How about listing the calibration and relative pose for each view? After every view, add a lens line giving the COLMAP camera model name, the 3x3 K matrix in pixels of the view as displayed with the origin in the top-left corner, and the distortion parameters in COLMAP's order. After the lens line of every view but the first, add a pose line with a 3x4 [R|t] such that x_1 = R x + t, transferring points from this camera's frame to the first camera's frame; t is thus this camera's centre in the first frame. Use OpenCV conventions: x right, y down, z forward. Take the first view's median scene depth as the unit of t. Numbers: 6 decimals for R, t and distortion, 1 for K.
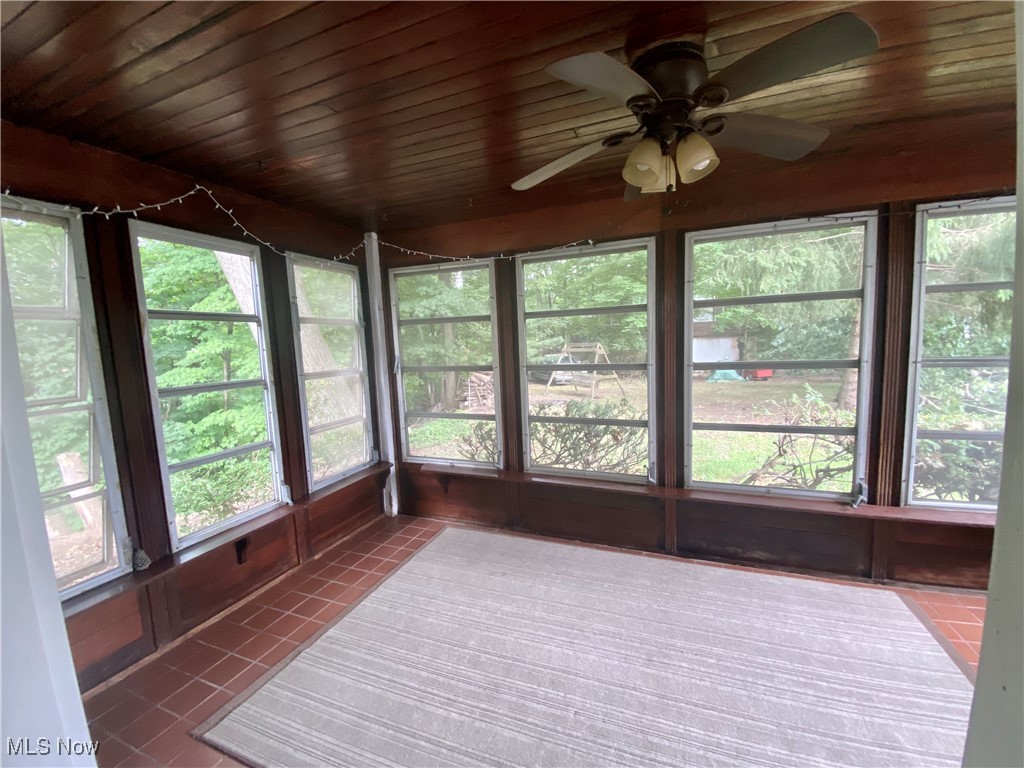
lens RADIAL K [[417.7, 0, 505.4], [0, 417.7, 382.9], [0, 0, 1]] dist [0.001874, -0.000215]
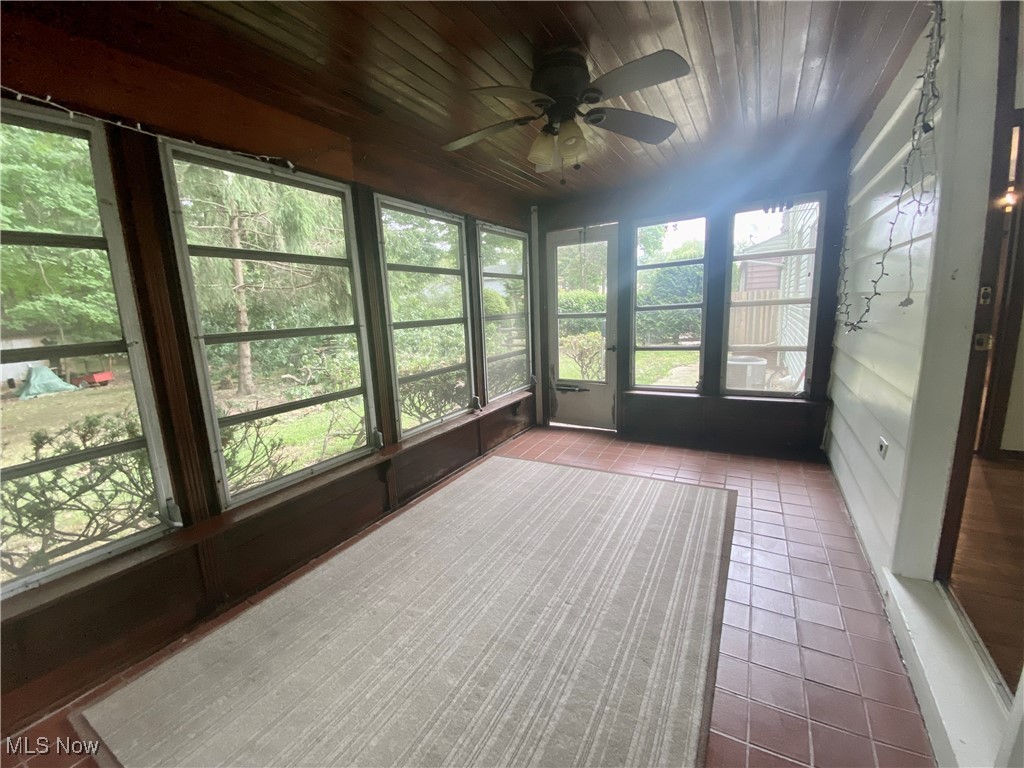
lens RADIAL K [[417.7, 0, 505.4], [0, 417.7, 382.9], [0, 0, 1]] dist [0.001874, -0.000215]
pose [[0.151758, -0.143221, 0.977986, -0.583213], [0.143417, 0.982166, 0.121579, 0.017867], [-0.977958, 0.121809, 0.169592, 0.580054]]
